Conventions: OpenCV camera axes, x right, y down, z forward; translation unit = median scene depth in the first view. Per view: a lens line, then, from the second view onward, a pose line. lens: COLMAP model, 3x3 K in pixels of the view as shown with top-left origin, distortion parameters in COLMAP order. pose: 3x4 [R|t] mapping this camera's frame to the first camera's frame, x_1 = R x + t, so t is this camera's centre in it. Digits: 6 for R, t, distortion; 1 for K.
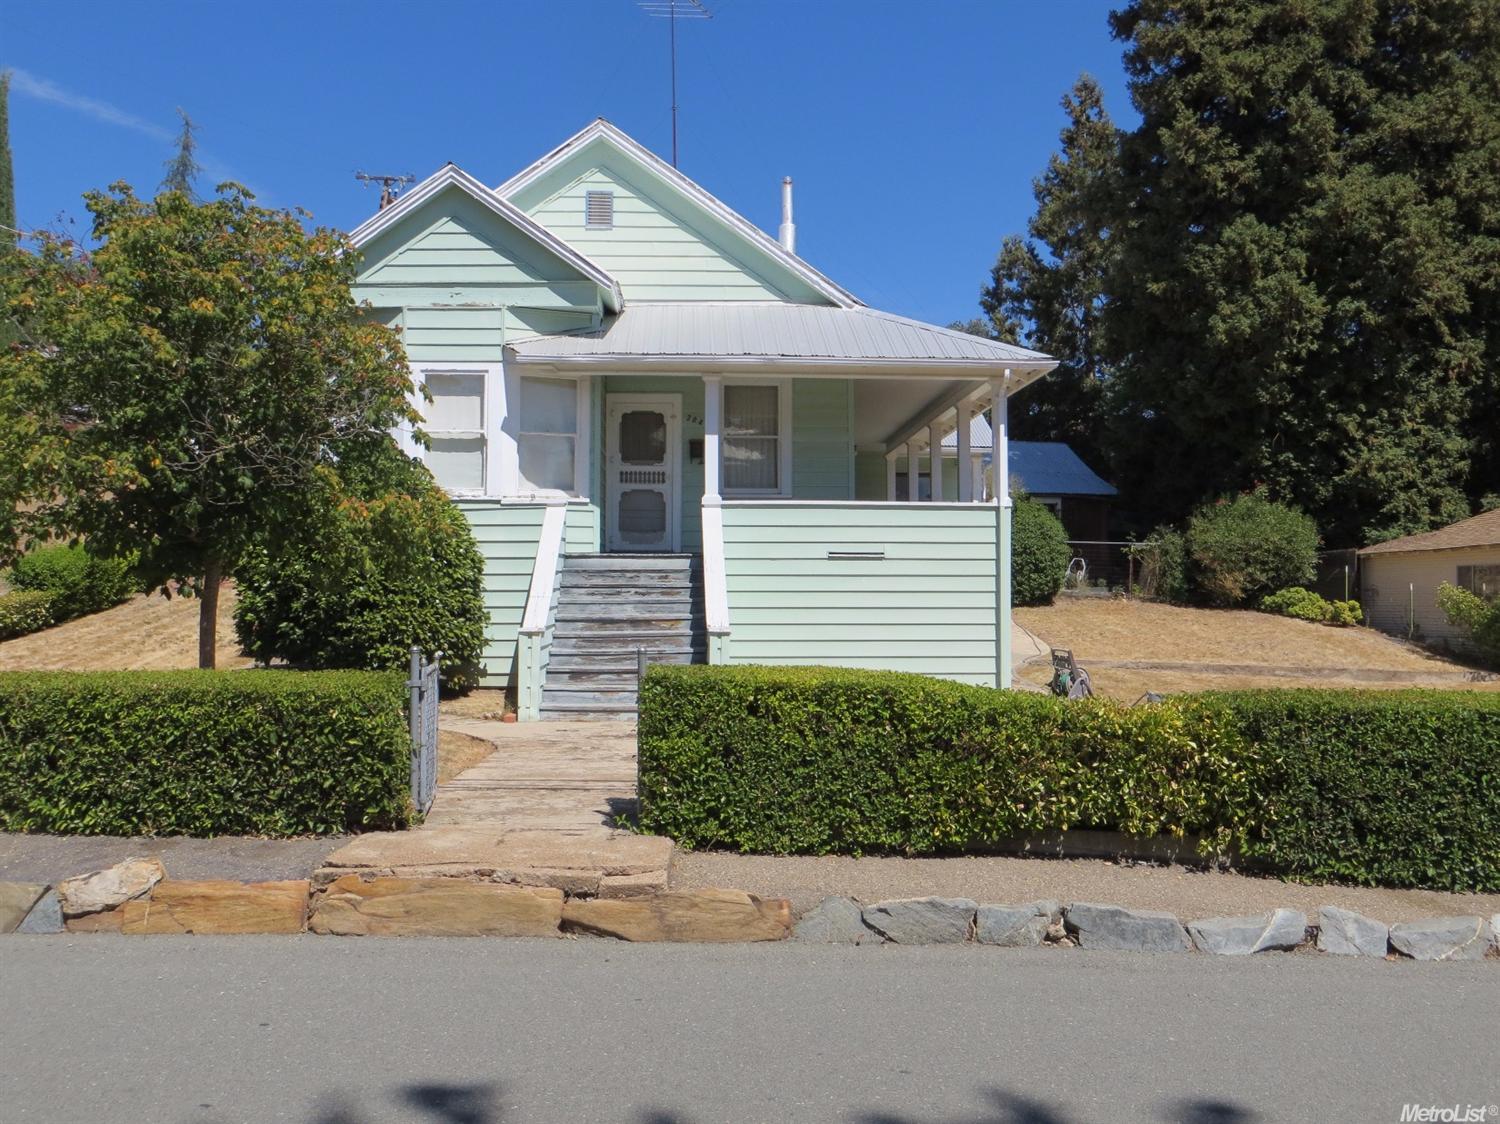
lens RADIAL K [[1396.0, 0, 740.5], [0, 1396.0, 566.1], [0, 0, 1]] dist [-0.002680, 0.000000]
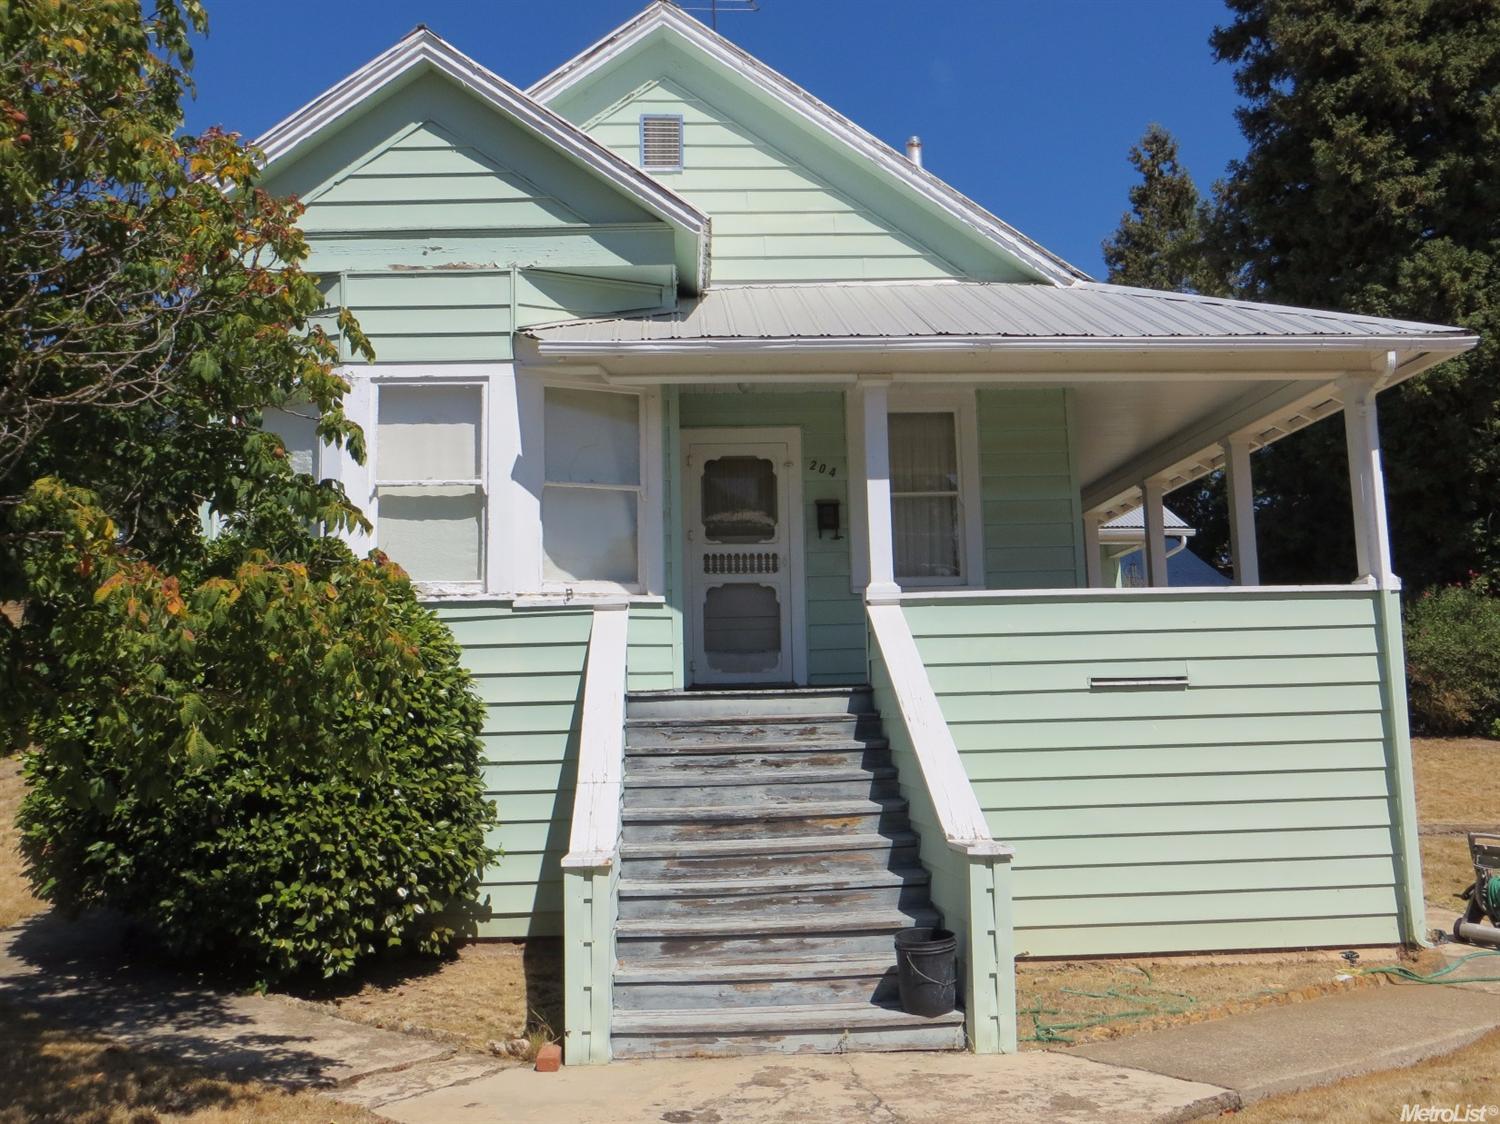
lens RADIAL K [[1396.0, 0, 757.9], [0, 1396.0, 561.9], [0, 0, 1]] dist [-0.002680, 0.000000]
pose [[0.999498, -0.023498, 0.021264, -0.083536], [0.025362, 0.995425, -0.092124, -0.008216], [-0.019002, 0.092617, 0.995520, 0.430324]]
